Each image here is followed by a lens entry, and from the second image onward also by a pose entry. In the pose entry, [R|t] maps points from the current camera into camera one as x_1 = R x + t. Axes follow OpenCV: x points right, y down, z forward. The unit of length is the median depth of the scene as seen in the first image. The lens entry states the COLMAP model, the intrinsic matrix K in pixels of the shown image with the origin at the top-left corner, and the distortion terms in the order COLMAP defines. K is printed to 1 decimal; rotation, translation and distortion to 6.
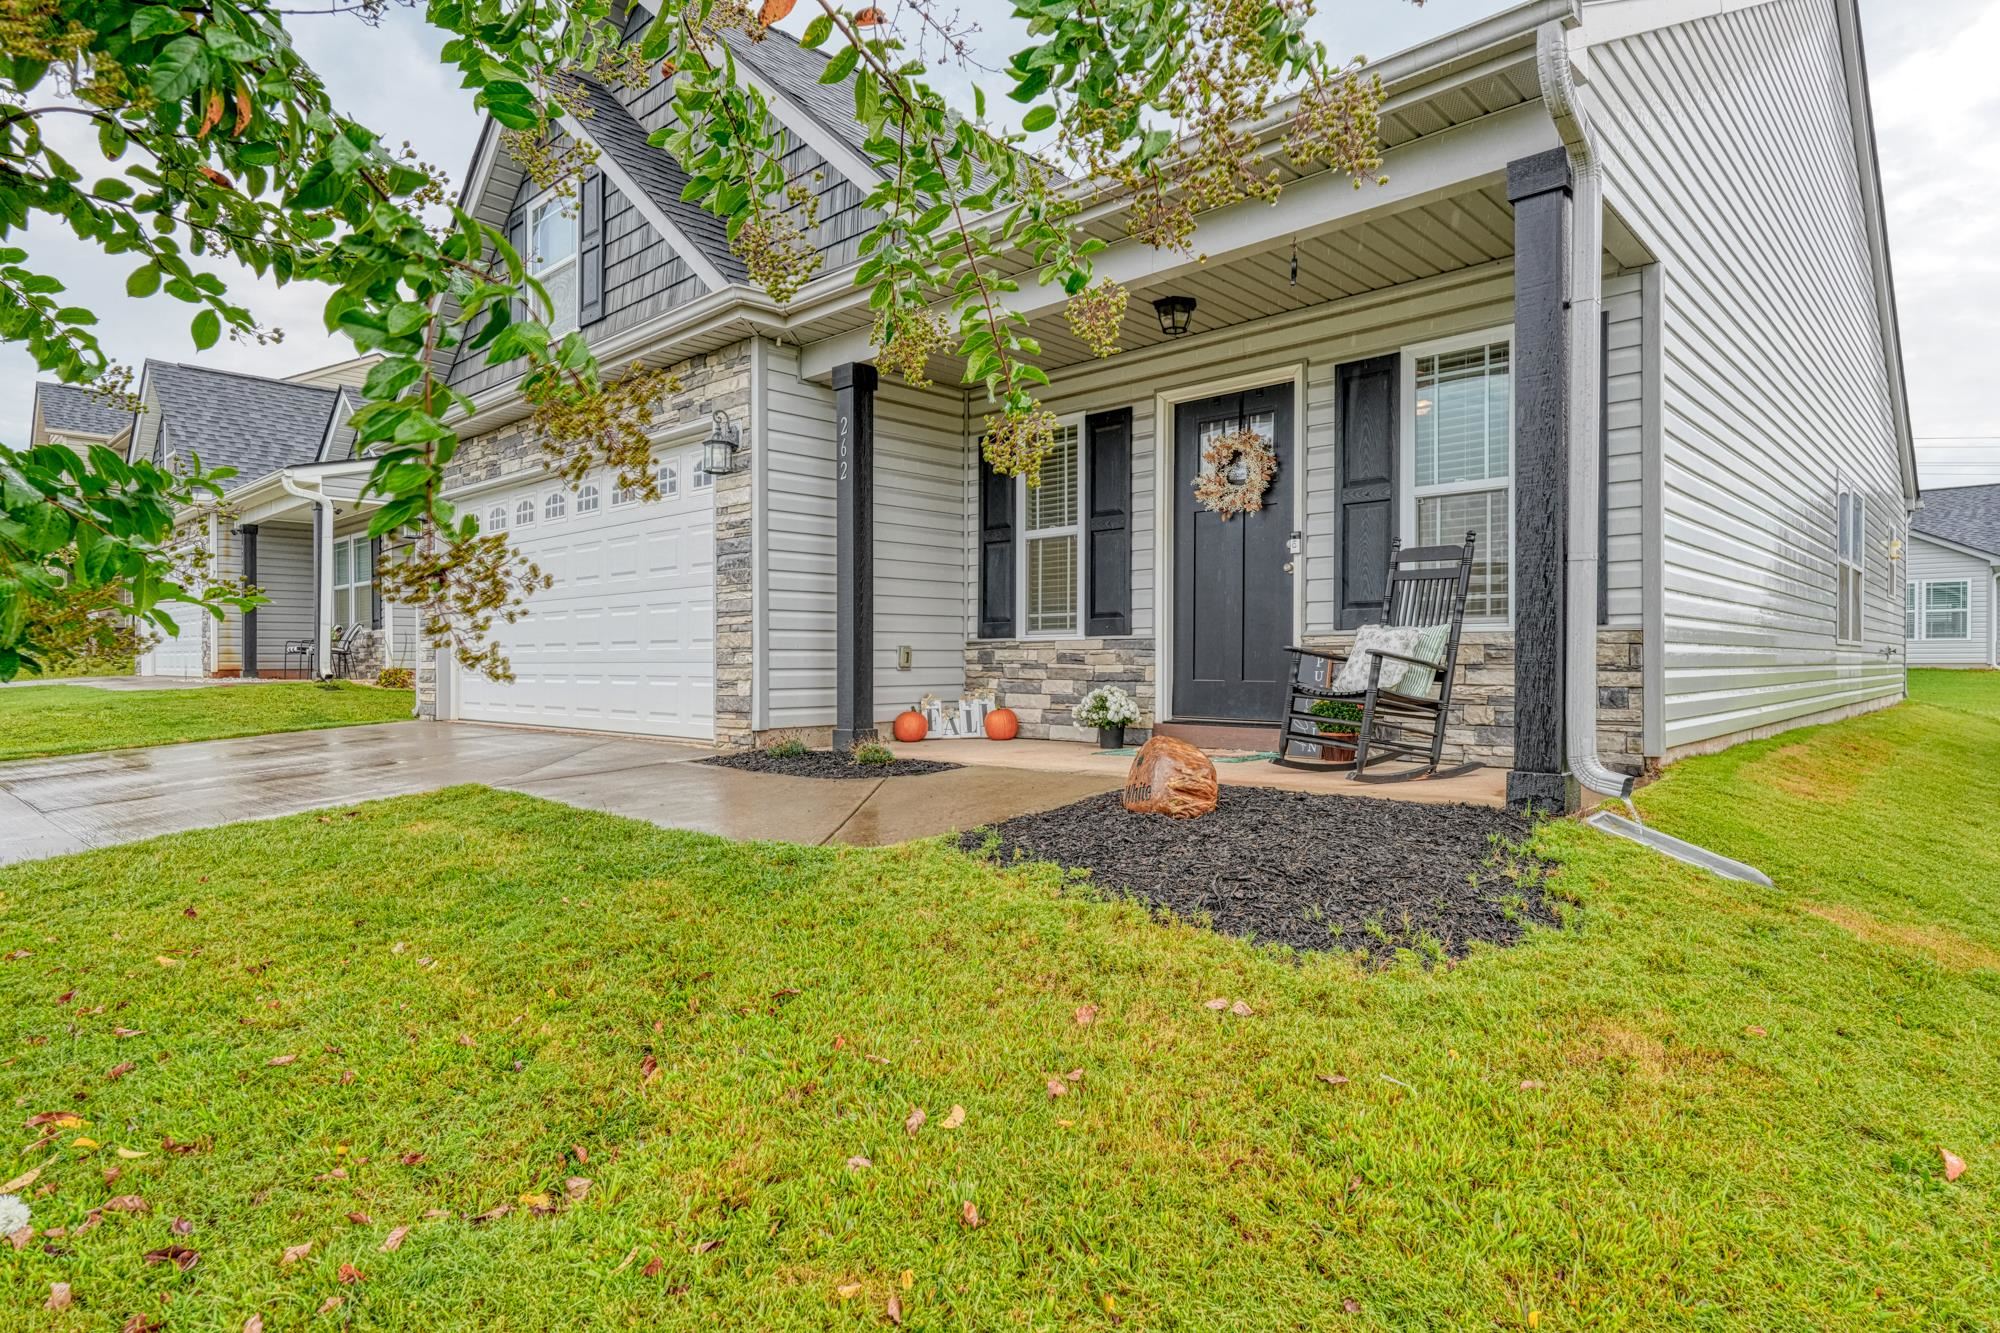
lens RADIAL K [[1113.7, 0, 1000.0], [0, 1113.7, 666.5], [0, 0, 1]] dist [0.002564, -0.000022]
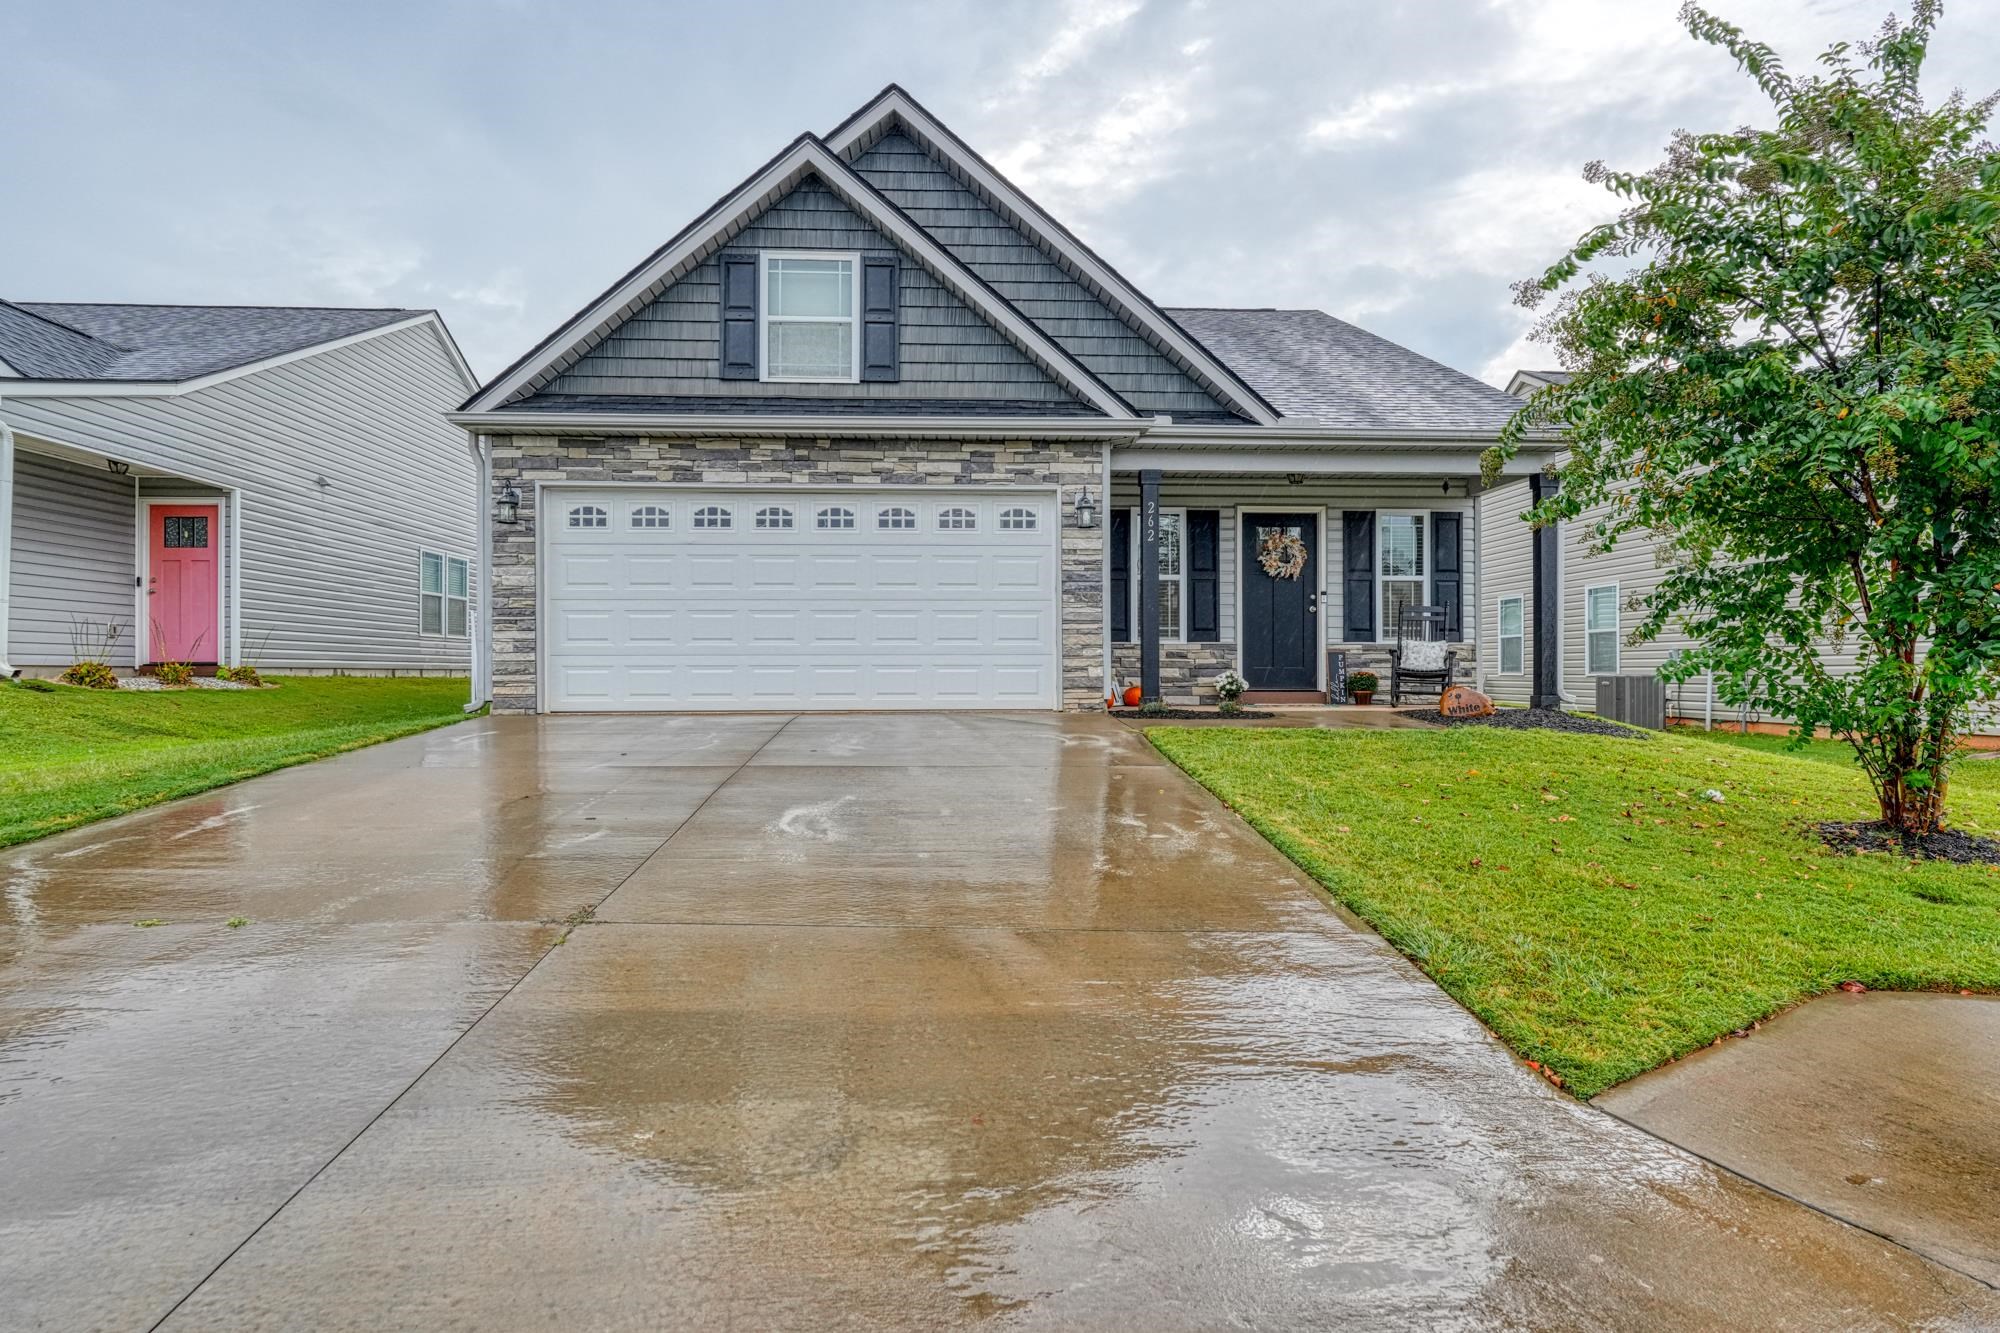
lens RADIAL K [[1113.7, 0, 1000.0], [0, 1113.7, 666.5], [0, 0, 1]] dist [0.002564, -0.000022]
pose [[0.687814, 0.005130, 0.725869, -1.400460], [0.001355, 0.999964, -0.008351, 0.024751], [-0.725886, 0.006727, 0.687782, 0.055477]]
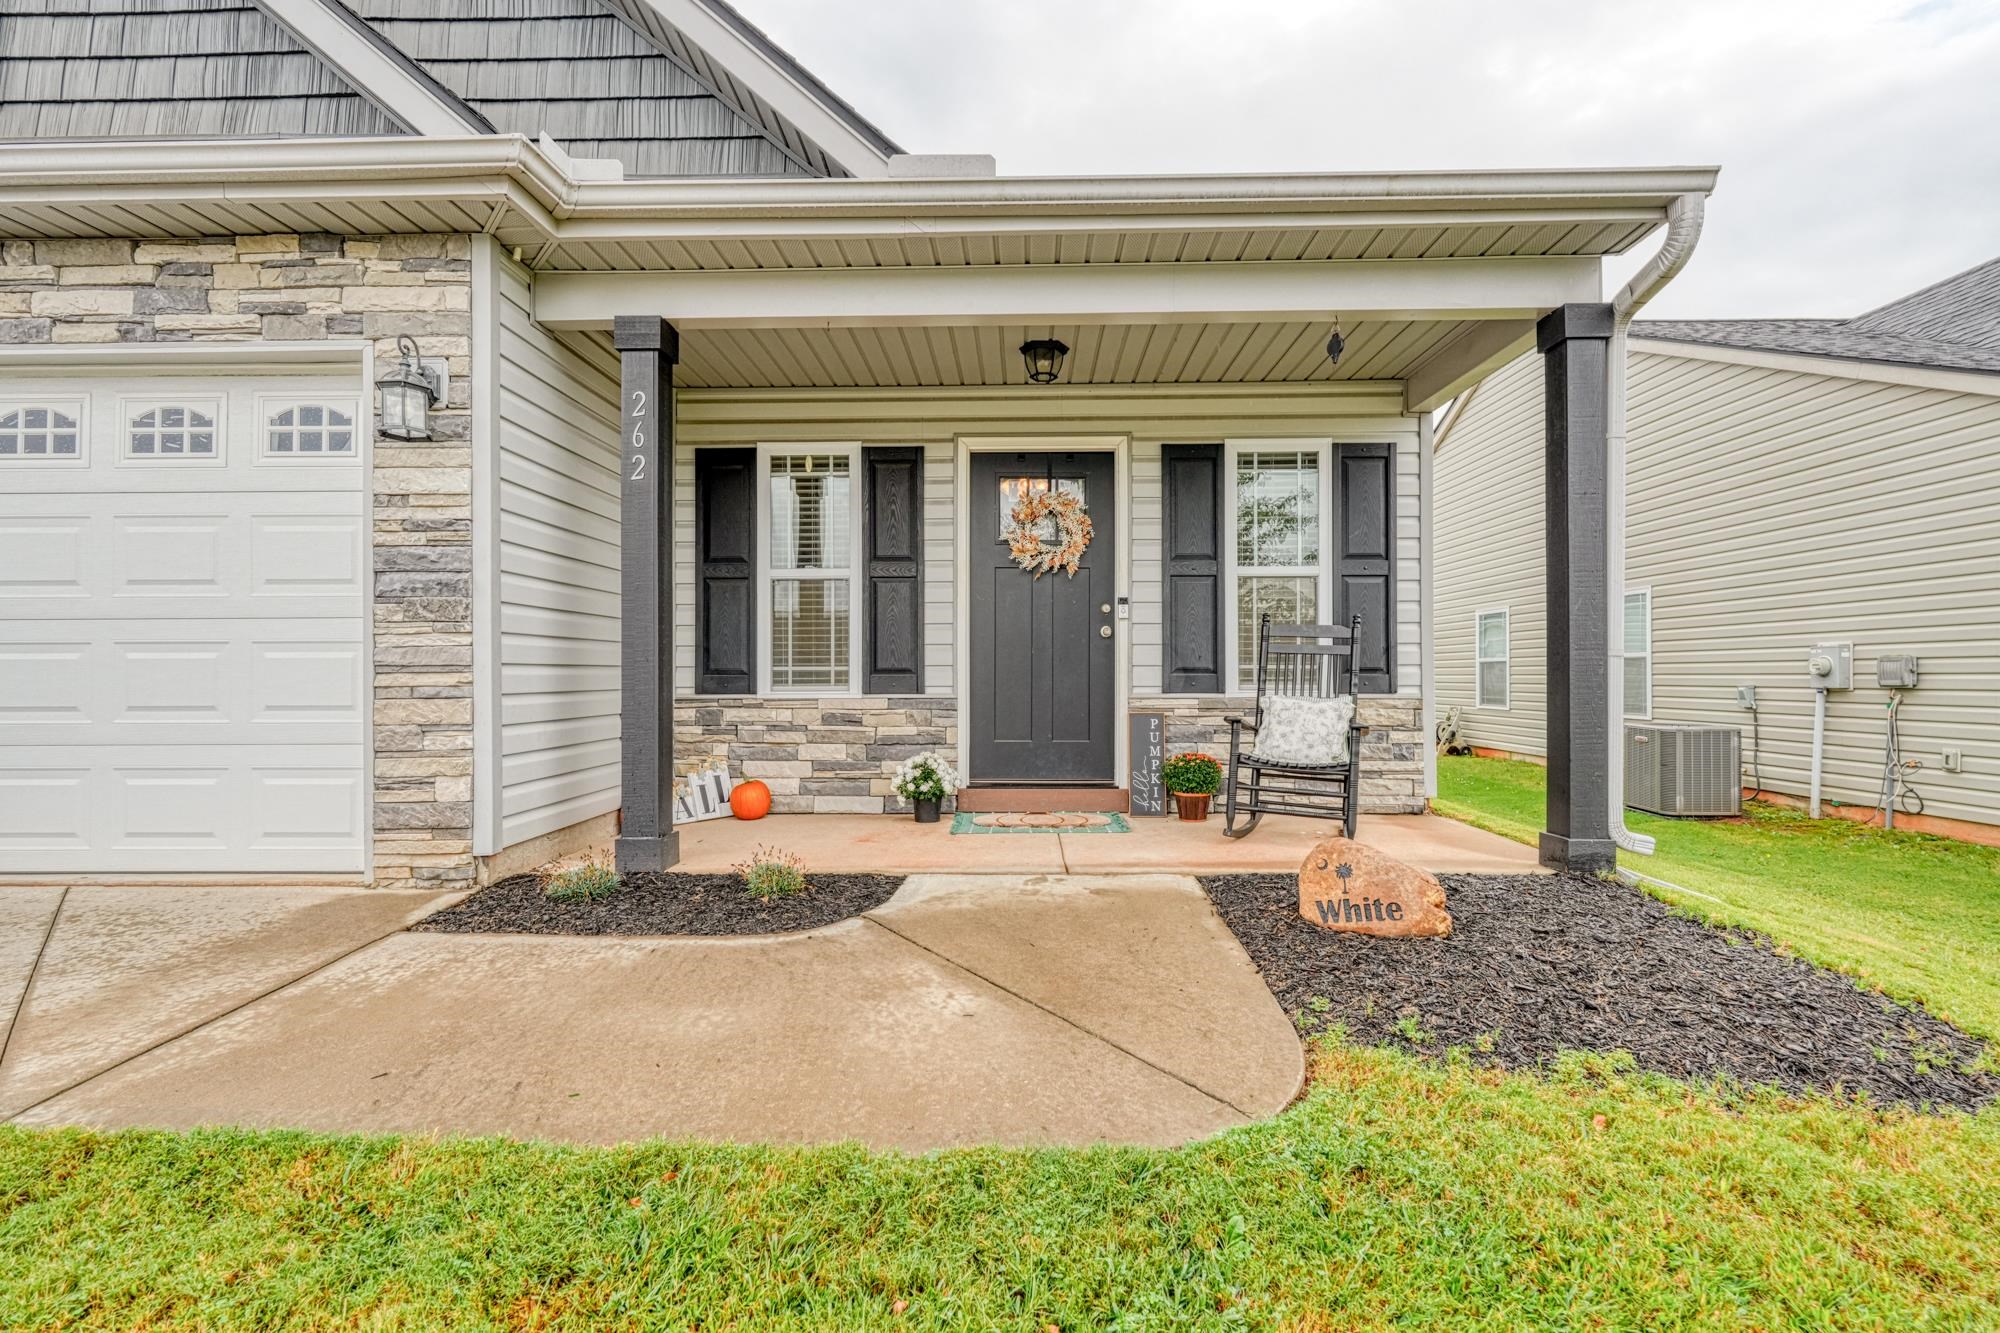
lens RADIAL K [[888.7, 0, 1006.6], [0, 888.7, 670.8], [0, 0, 1]] dist [0.000634, 0.000428]
pose [[0.737017, 0.004031, 0.675862, -0.334454], [0.003028, 0.999952, -0.009266, -0.040910], [-0.675867, 0.008876, 0.736970, 0.418904]]
